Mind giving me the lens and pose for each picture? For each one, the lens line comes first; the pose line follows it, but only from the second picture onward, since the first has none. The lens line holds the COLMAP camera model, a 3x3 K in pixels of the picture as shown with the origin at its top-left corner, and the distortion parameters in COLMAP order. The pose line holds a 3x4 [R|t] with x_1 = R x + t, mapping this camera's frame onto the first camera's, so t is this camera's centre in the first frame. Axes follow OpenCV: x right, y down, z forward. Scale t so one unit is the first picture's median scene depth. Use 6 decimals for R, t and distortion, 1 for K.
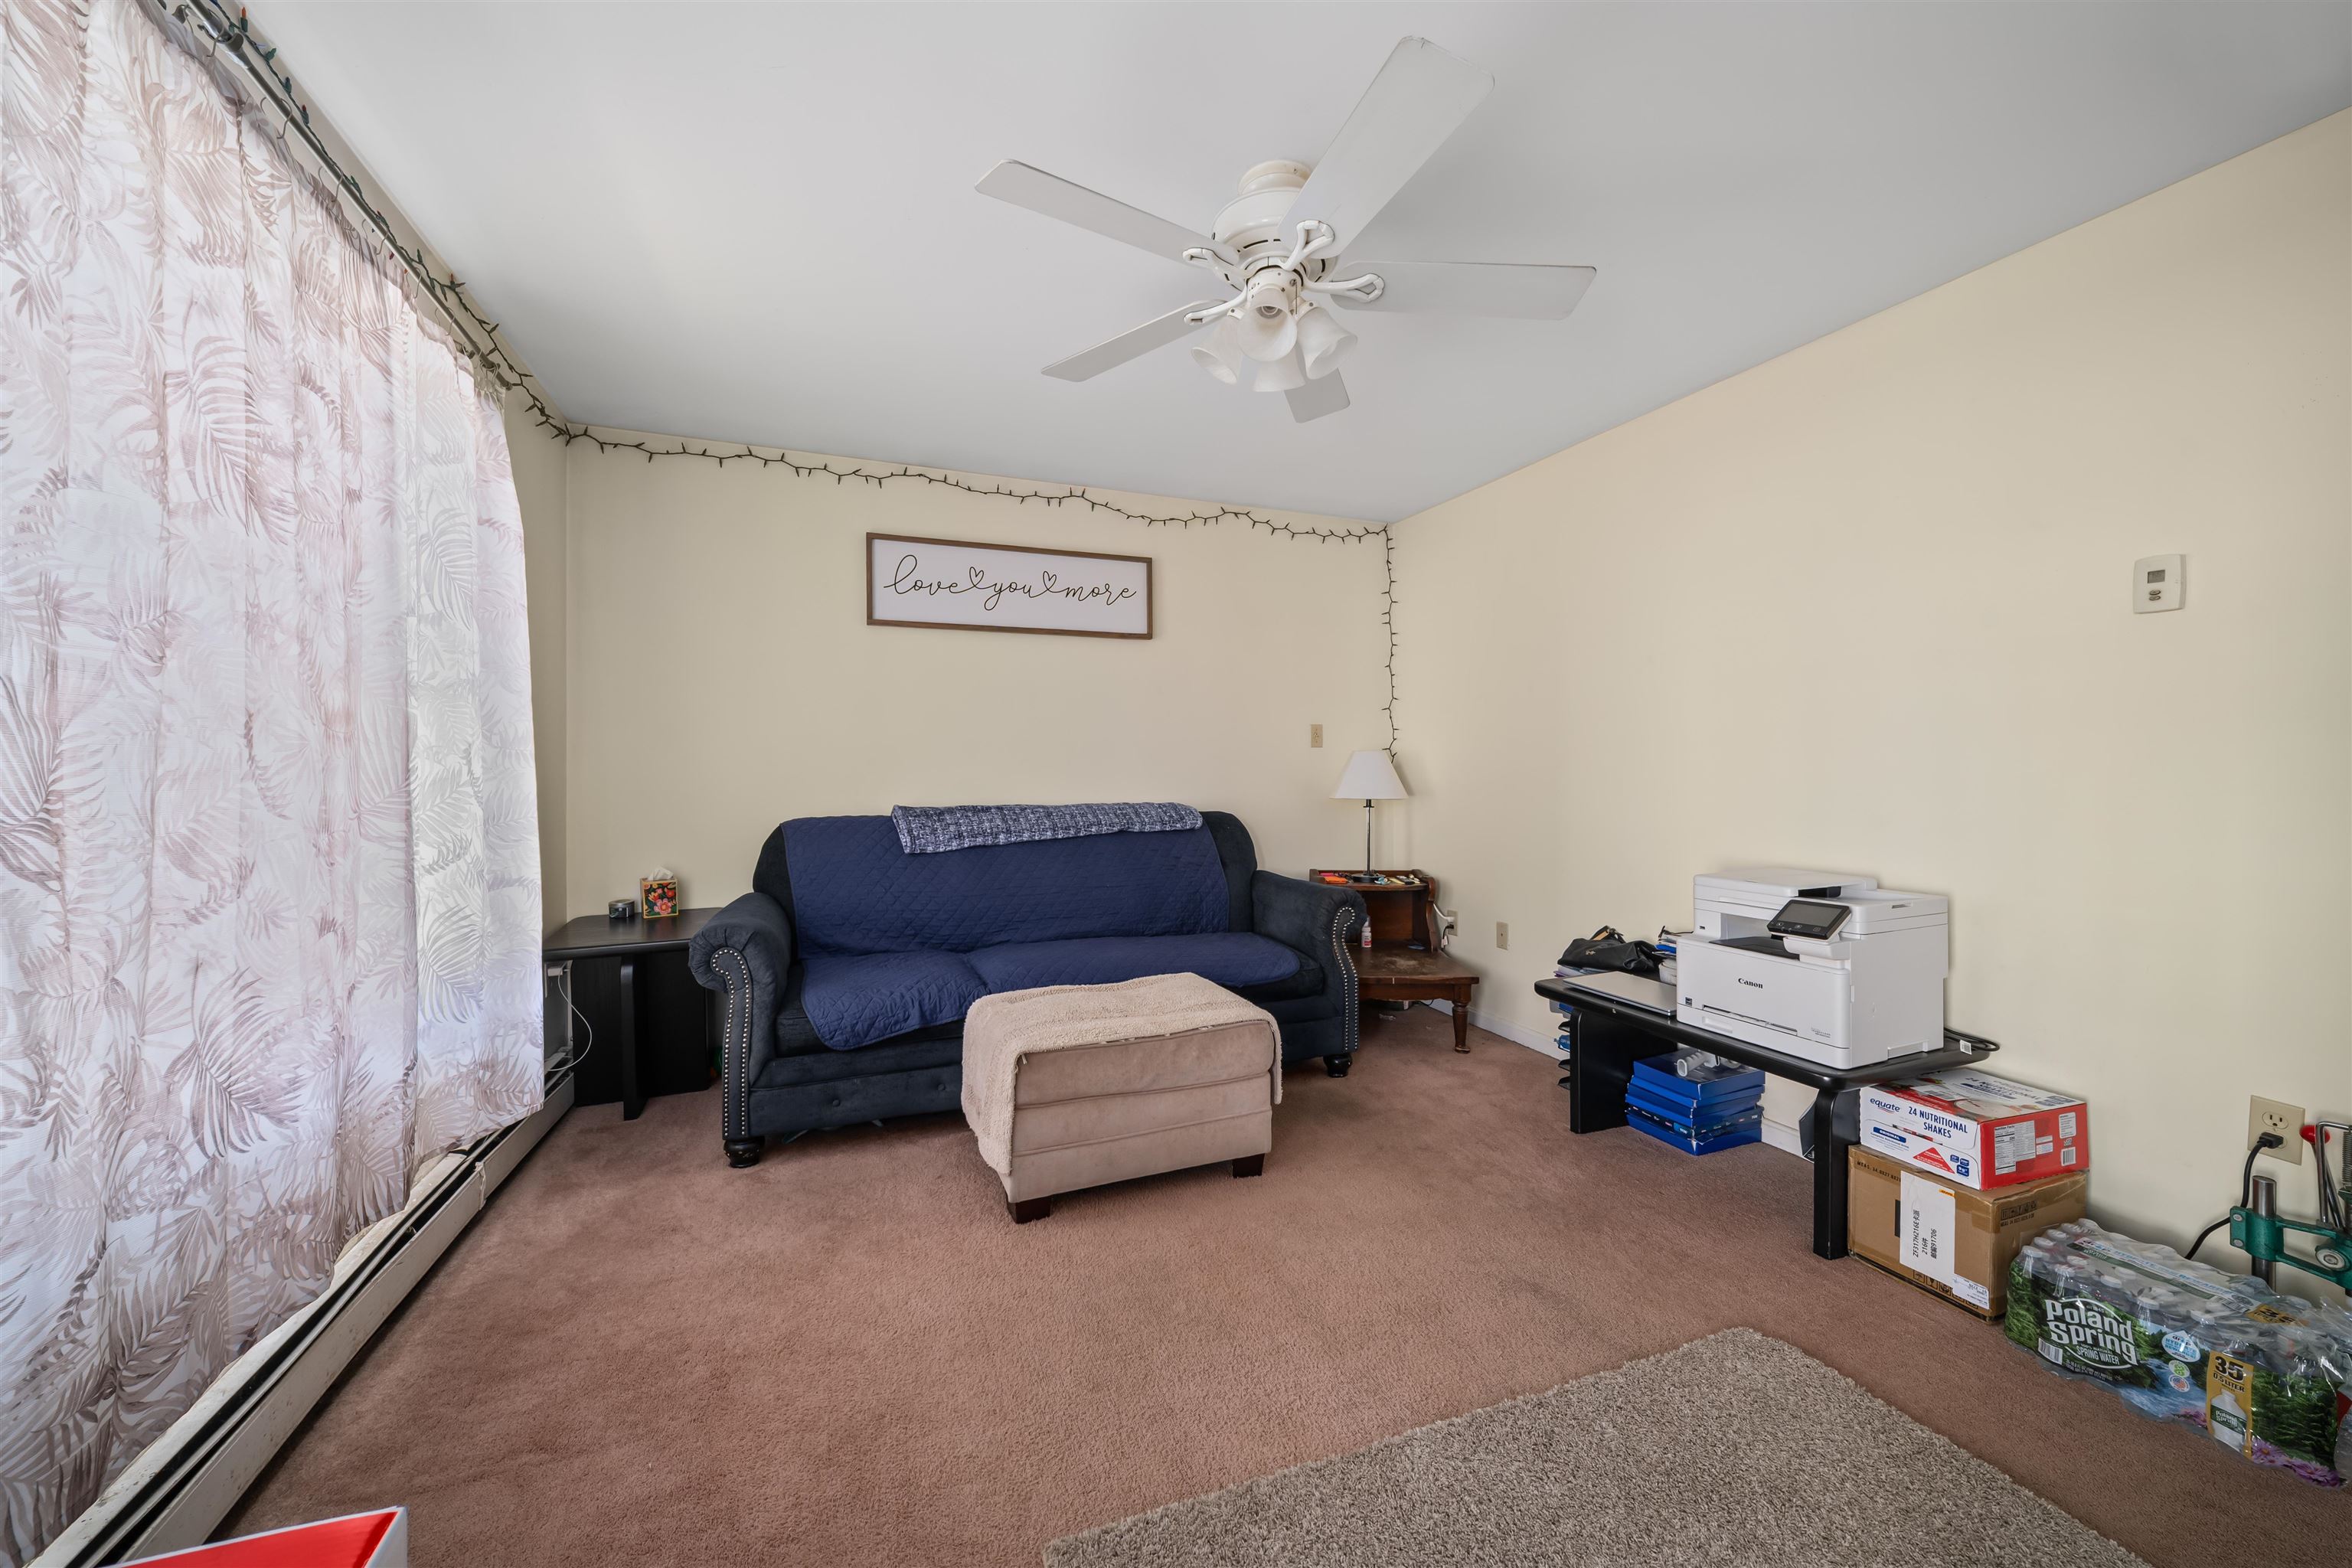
lens RADIAL K [[853.5, 0, 1196.2], [0, 853.5, 767.8], [0, 0, 1]] dist [-0.000733, -0.002701]
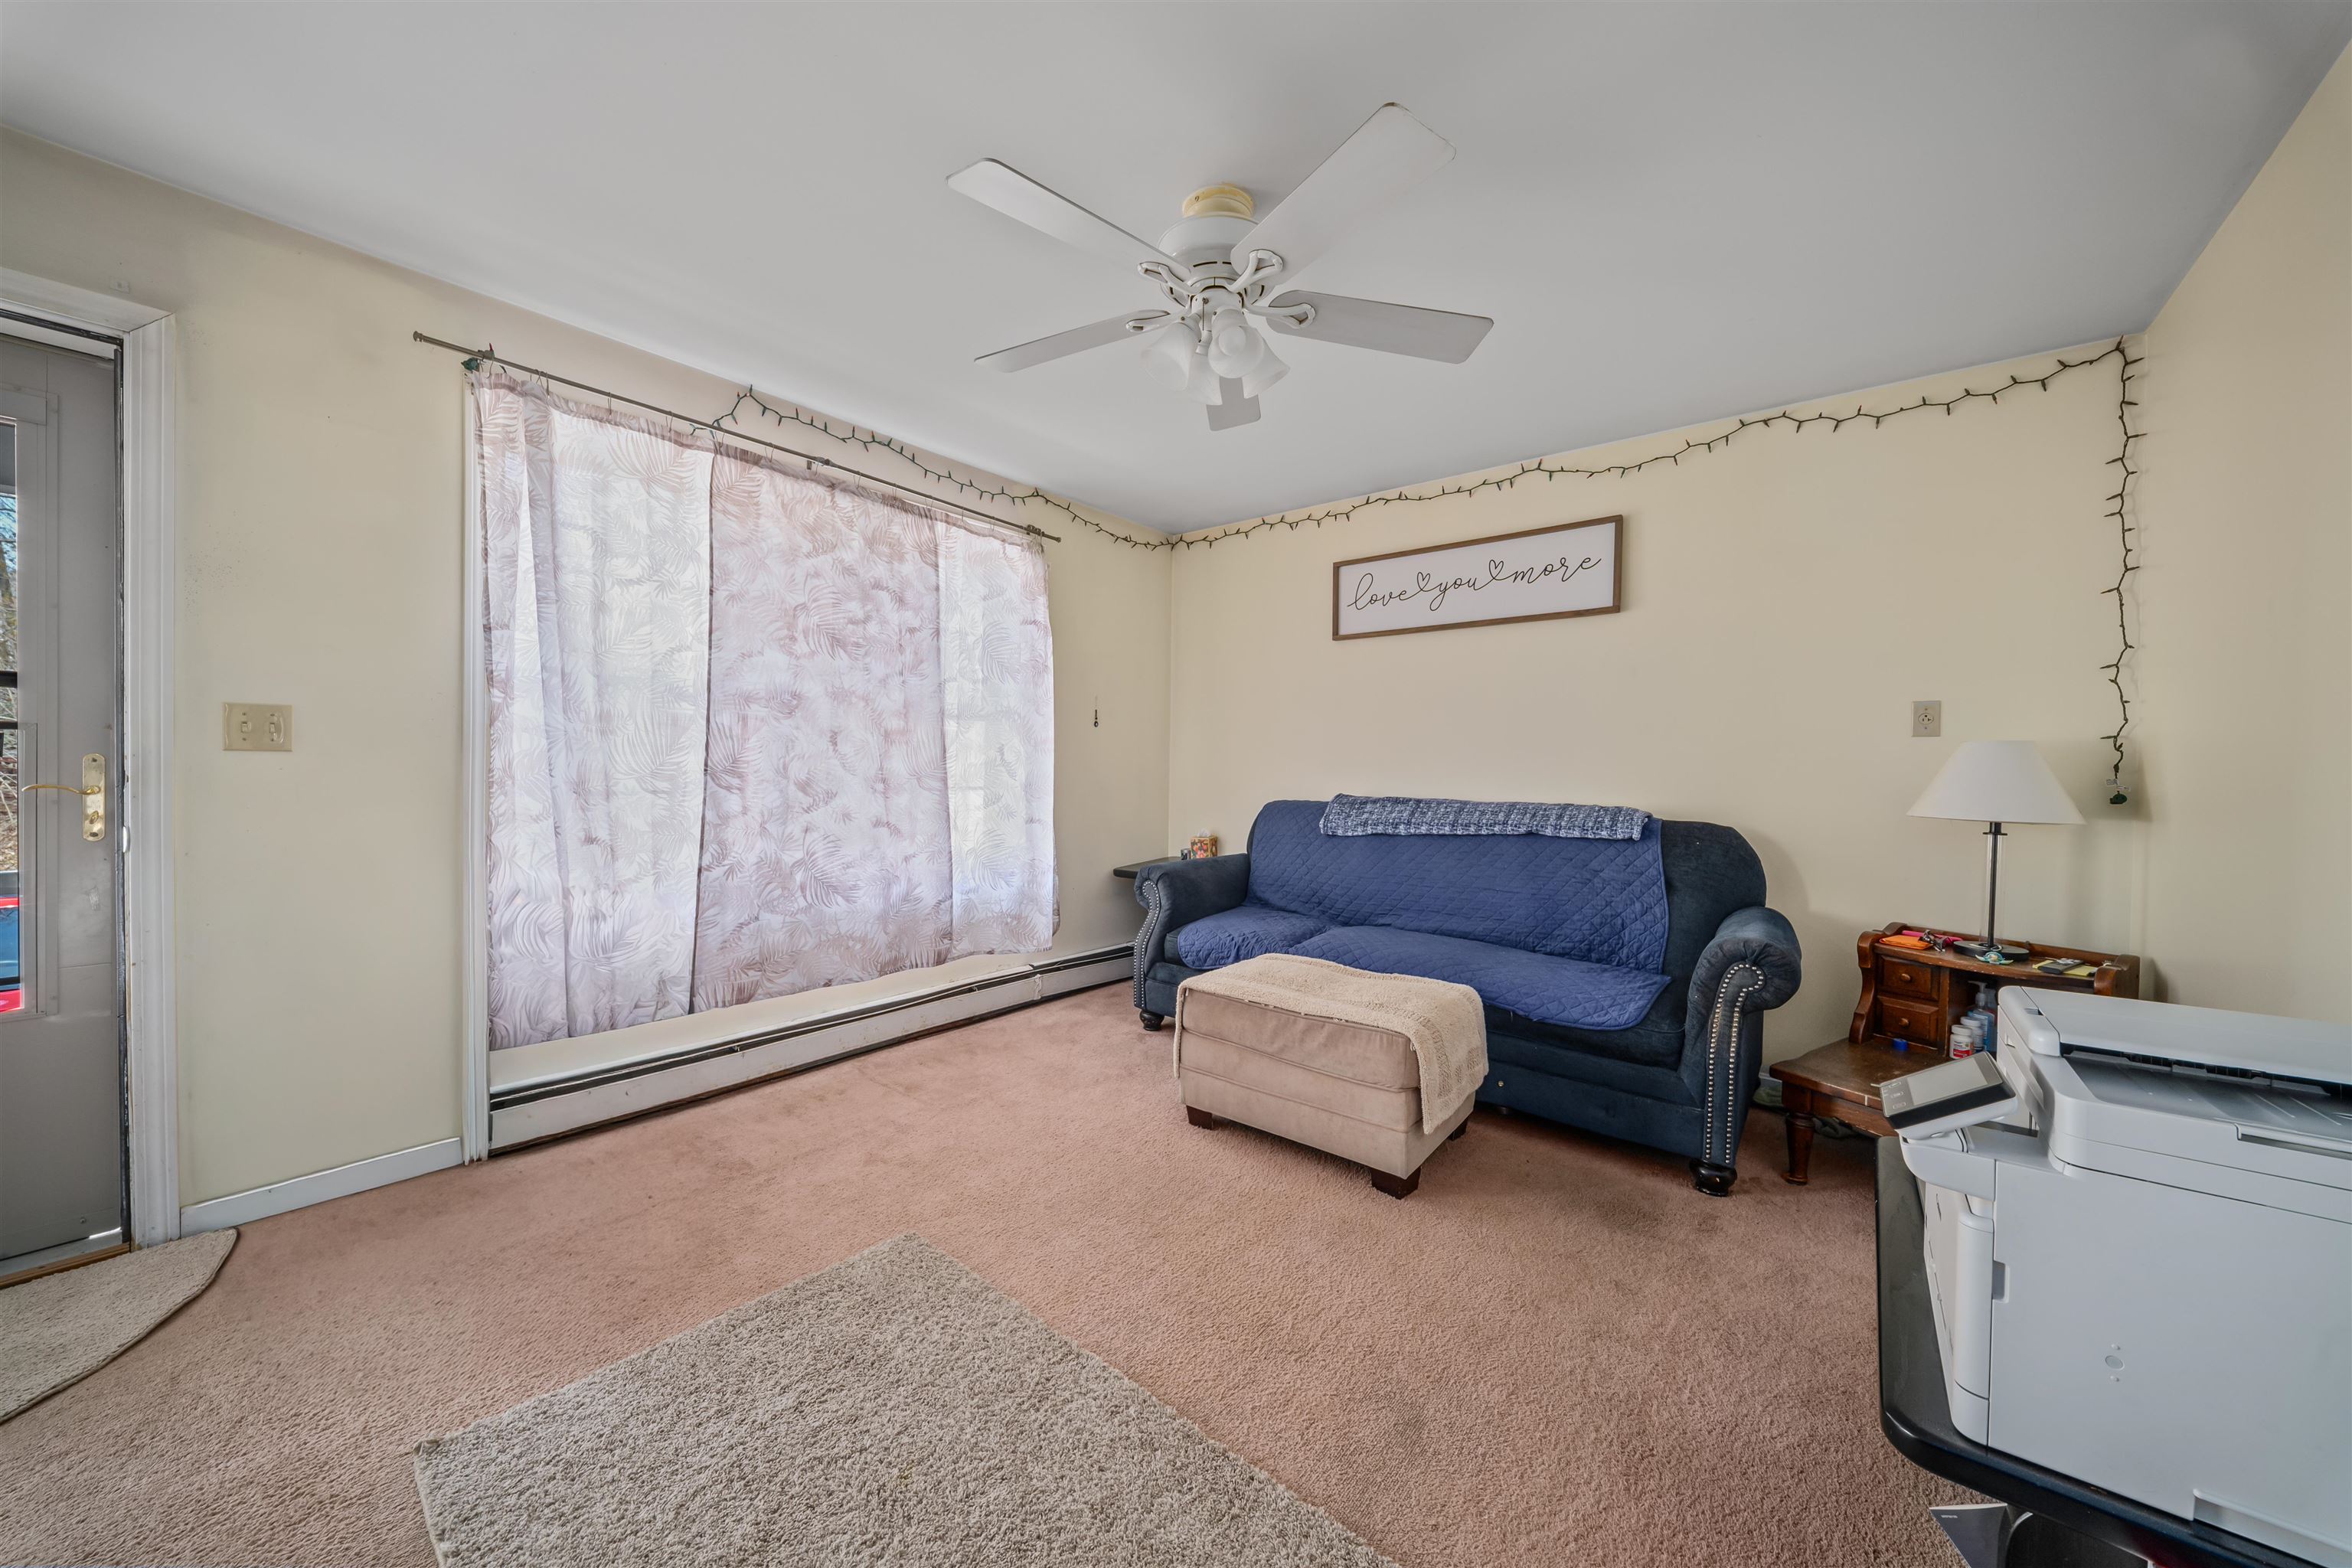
lens RADIAL K [[853.5, 0, 1188.2], [0, 853.5, 781.9], [0, 0, 1]] dist [-0.000733, -0.002701]
pose [[0.475413, 0.028496, -0.879301, 0.602723], [-0.013473, 0.999594, 0.025110, 0.001542], [0.879660, -0.000091, 0.475604, 0.276441]]
